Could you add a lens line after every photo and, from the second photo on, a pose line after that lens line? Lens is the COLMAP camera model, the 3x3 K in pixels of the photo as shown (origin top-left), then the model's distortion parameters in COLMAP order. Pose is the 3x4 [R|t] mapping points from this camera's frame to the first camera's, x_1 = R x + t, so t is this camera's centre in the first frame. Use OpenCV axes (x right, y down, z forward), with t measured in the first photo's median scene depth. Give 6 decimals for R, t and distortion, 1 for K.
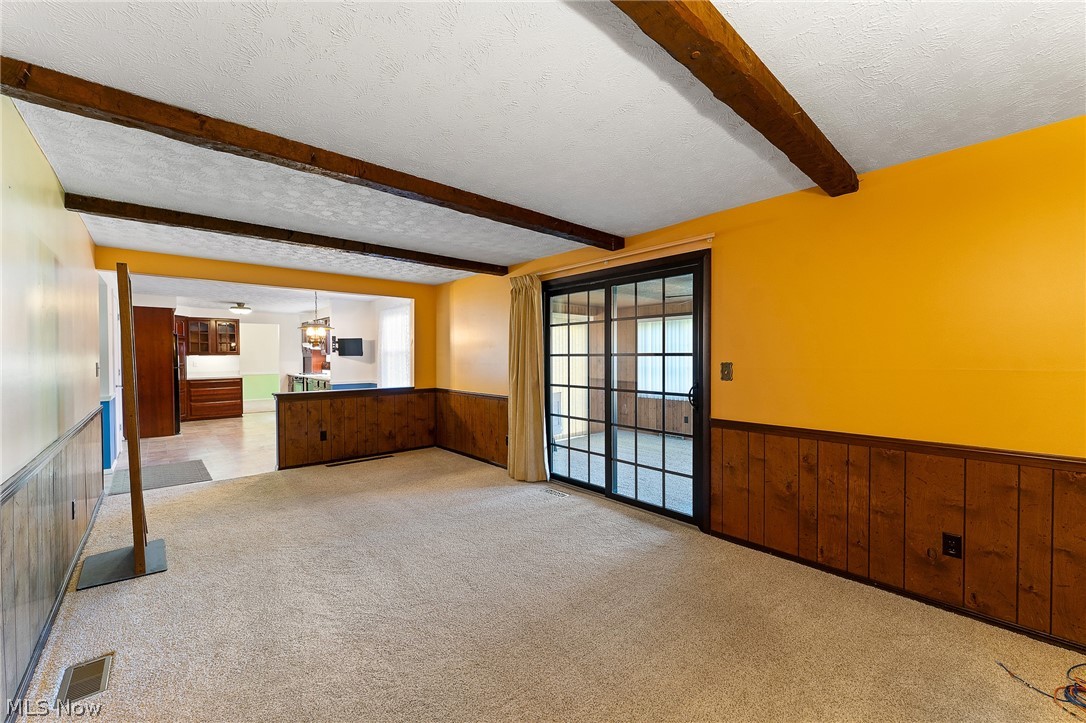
lens RADIAL K [[437.1, 0, 552.9], [0, 437.1, 366.1], [0, 0, 1]] dist [0.001447, -0.000560]
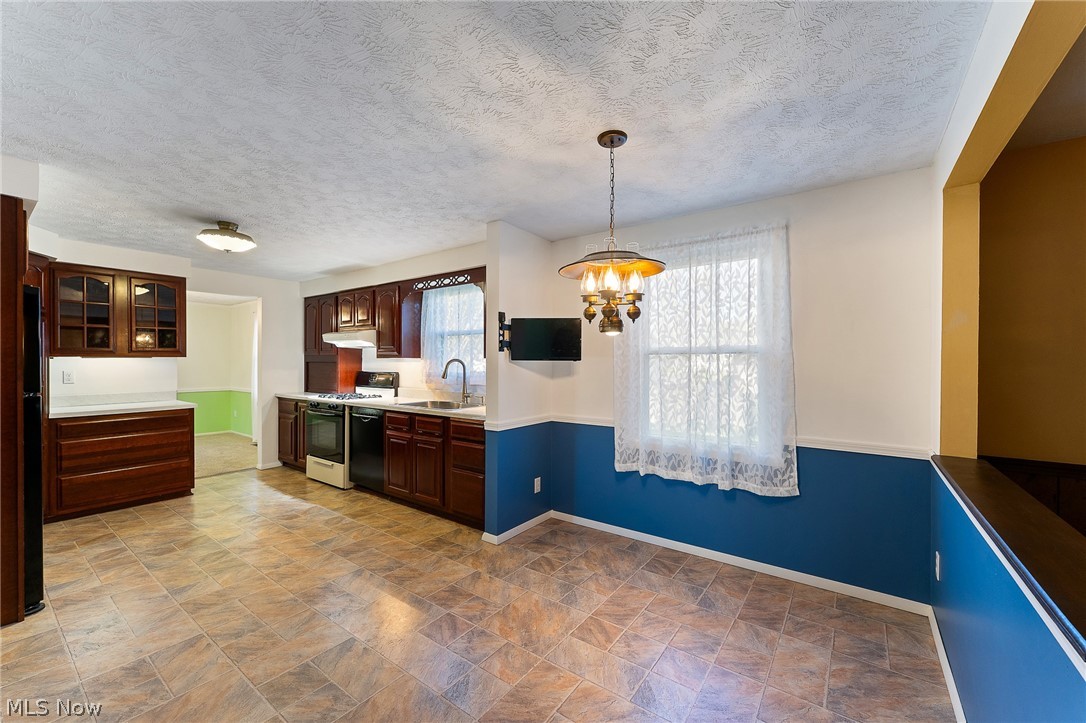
lens RADIAL K [[437.1, 0, 539.3], [0, 437.1, 363.6], [0, 0, 1]] dist [0.001447, -0.000560]
pose [[0.982706, 0.005340, 0.185097, -0.451216], [-0.002794, 0.999898, -0.014011, -0.012877], [-0.185153, 0.013252, 0.982620, 0.501958]]
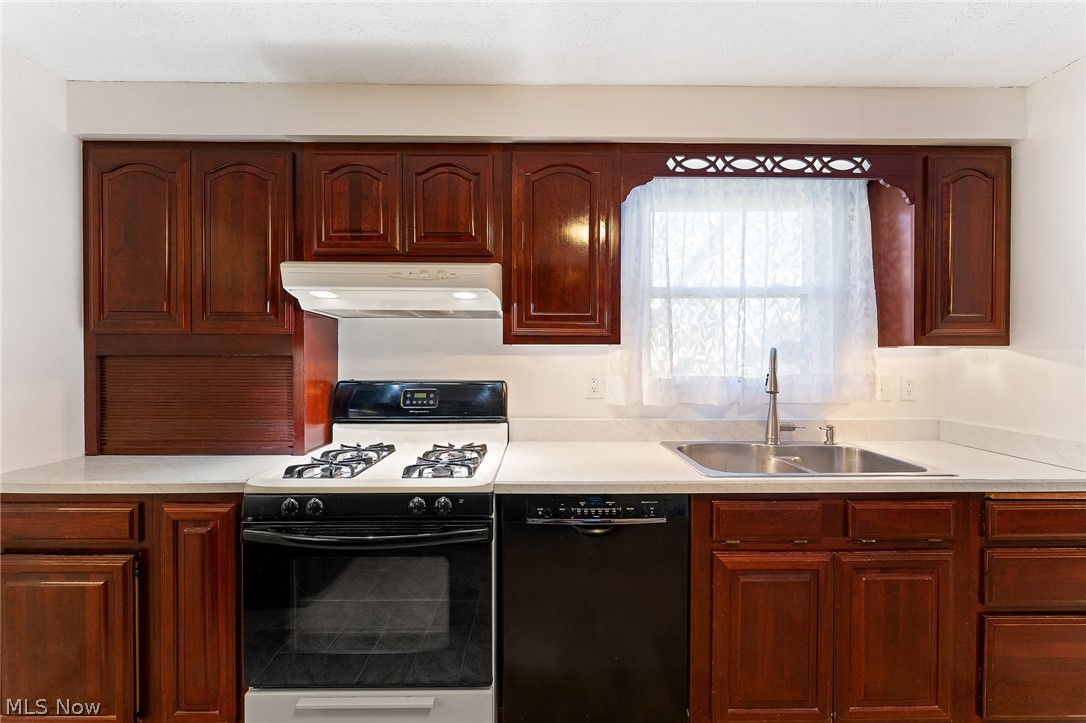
lens RADIAL K [[437.1, 0, 546.8], [0, 437.1, 362.0], [0, 0, 1]] dist [0.001447, -0.000560]
pose [[0.663124, -0.003509, 0.748502, -0.660738], [0.010467, 0.999935, -0.004585, -0.017127], [-0.748437, 0.010875, 0.663117, 0.886258]]
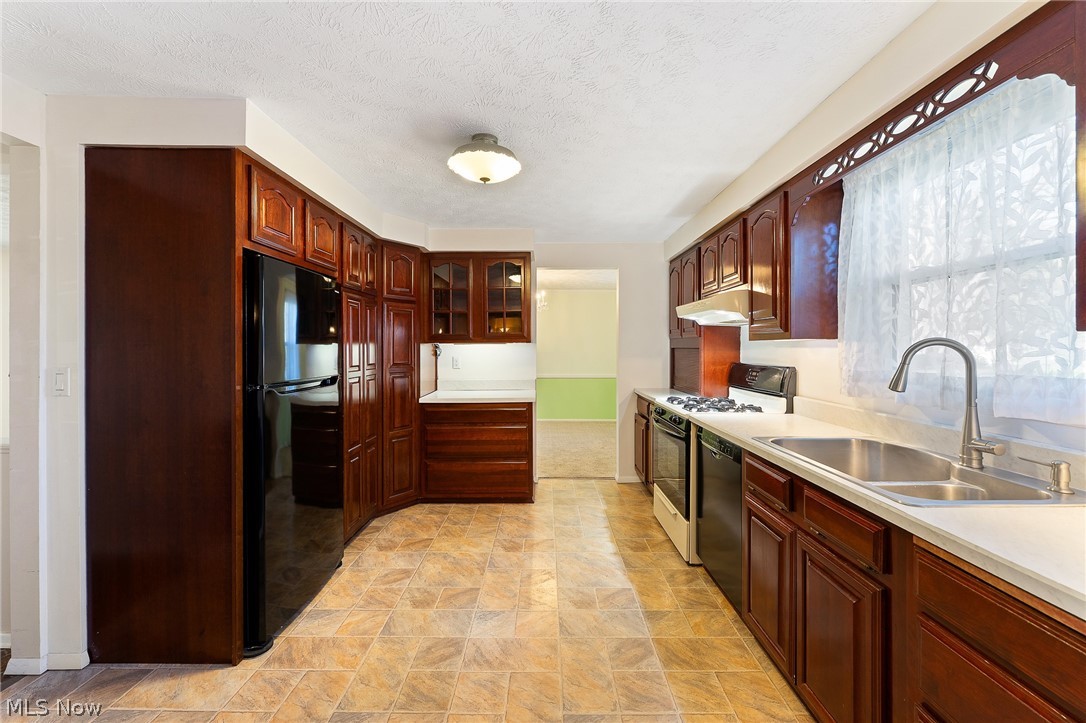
lens RADIAL K [[437.1, 0, 546.8], [0, 437.1, 348.7], [0, 0, 1]] dist [0.001447, -0.000560]
pose [[0.742899, 0.005157, -0.669384, -0.451570], [-0.015150, 0.999844, -0.009111, -0.016149], [0.669232, 0.016910, 0.742861, 0.733875]]
